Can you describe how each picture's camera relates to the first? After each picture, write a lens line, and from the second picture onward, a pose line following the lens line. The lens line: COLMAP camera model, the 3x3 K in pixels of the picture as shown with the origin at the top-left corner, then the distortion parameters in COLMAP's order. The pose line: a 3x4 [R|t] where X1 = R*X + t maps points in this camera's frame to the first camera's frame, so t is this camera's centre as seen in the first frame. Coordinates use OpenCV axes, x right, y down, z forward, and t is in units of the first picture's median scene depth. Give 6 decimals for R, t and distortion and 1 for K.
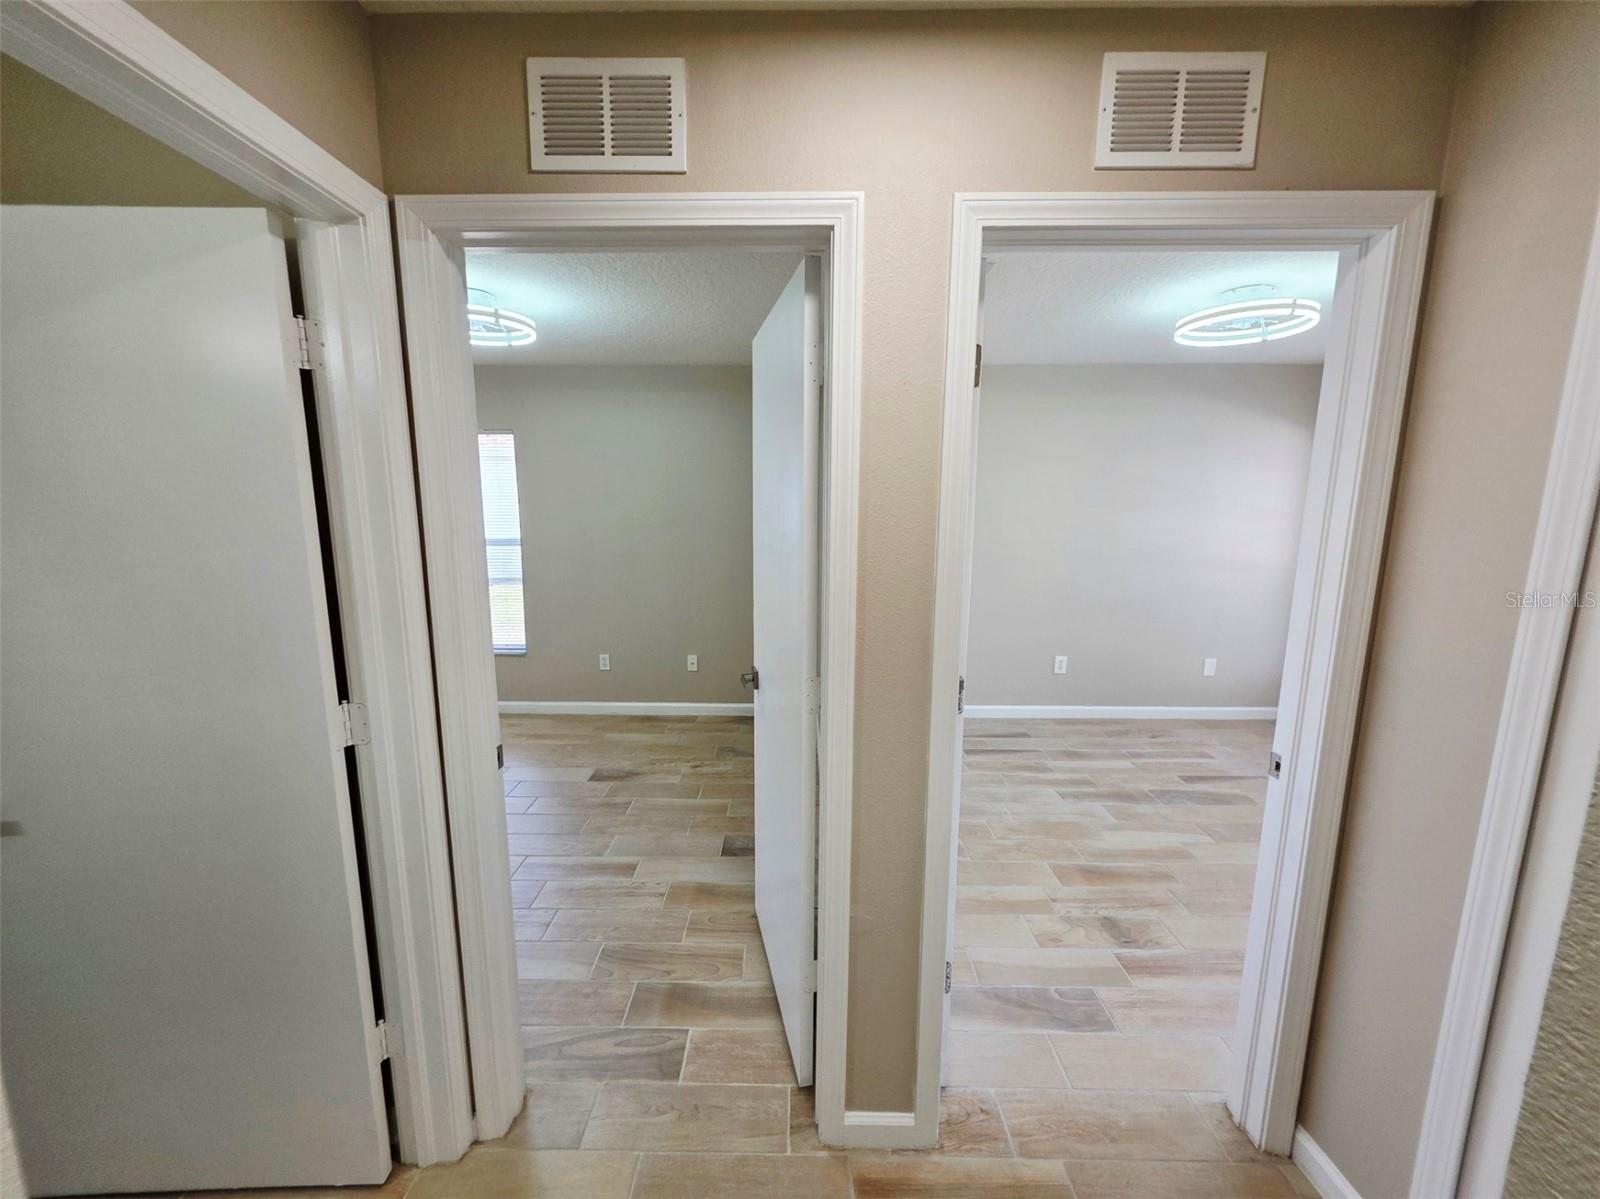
lens RADIAL K [[643.2, 0, 791.6], [0, 643.2, 606.8], [0, 0, 1]] dist [0.000970, -0.000148]
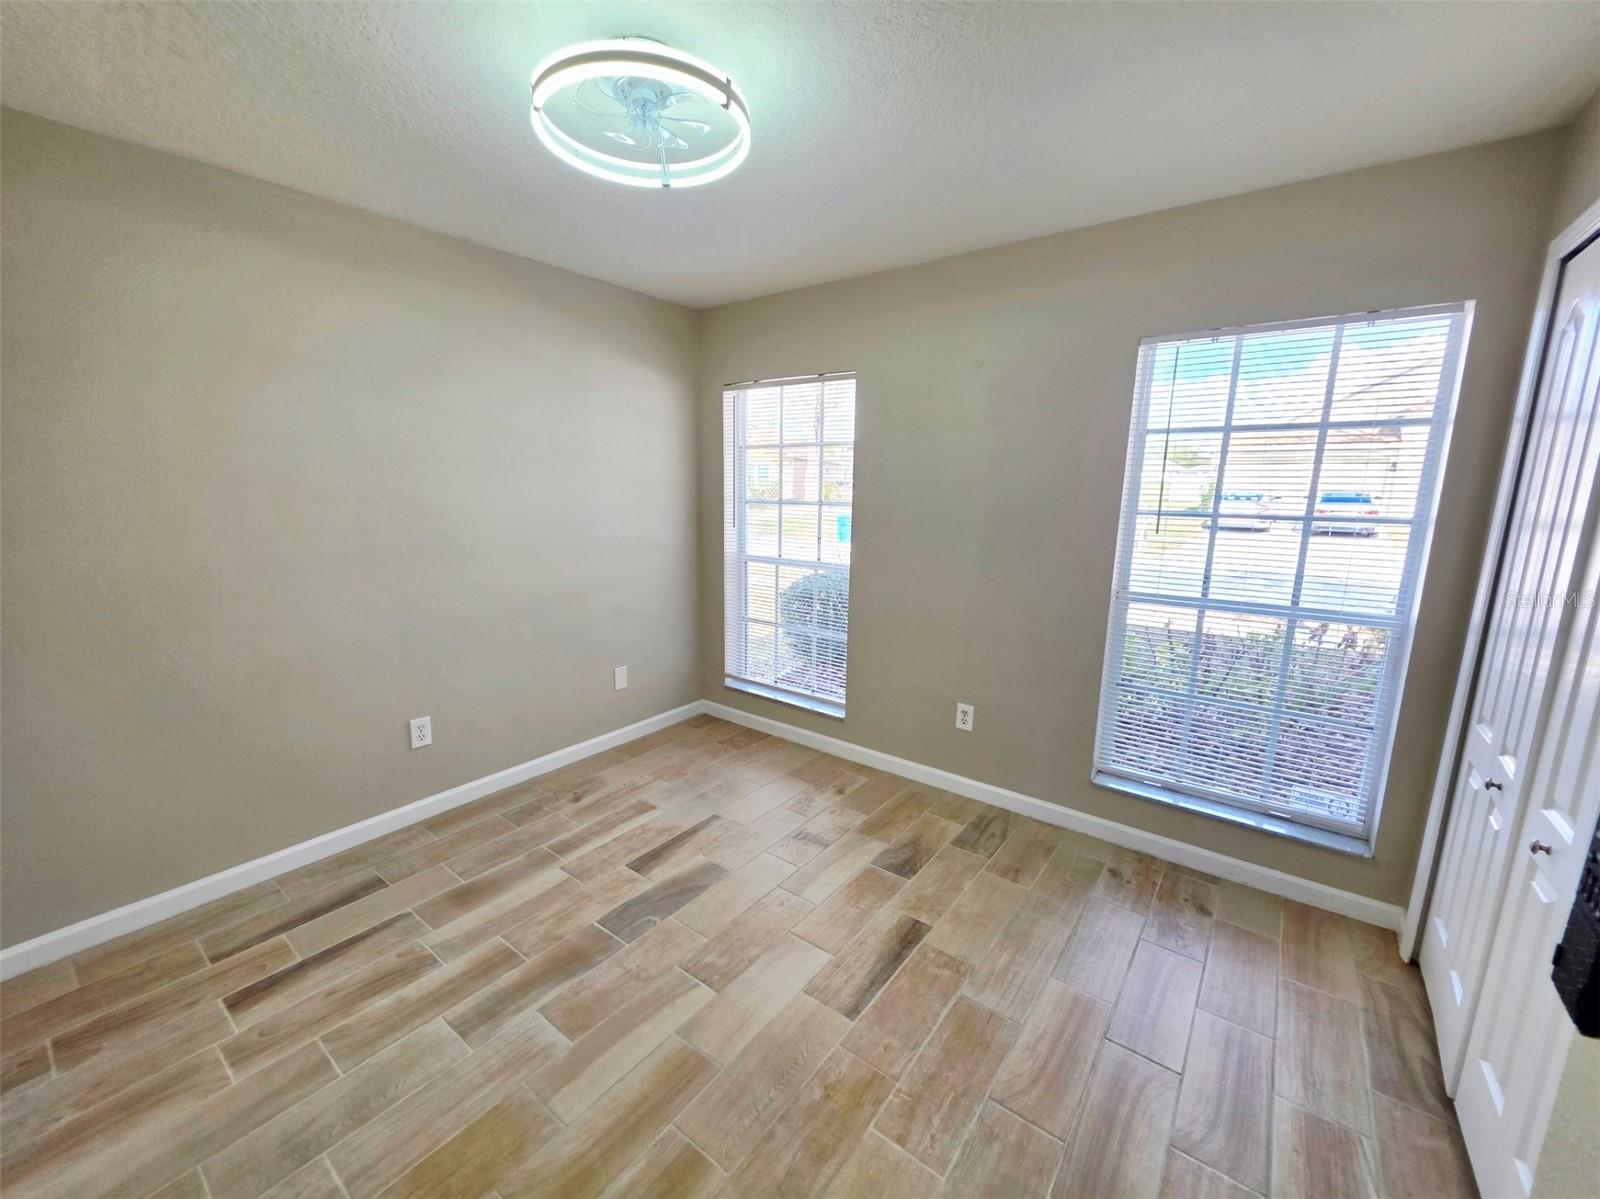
lens RADIAL K [[643.2, 0, 792.4], [0, 643.2, 607.3], [0, 0, 1]] dist [0.000970, -0.000148]
pose [[0.599341, -0.148521, 0.786596, 0.194400], [0.123437, 0.988032, 0.092503, -0.044821], [-0.790920, 0.041654, 0.610500, 0.401560]]
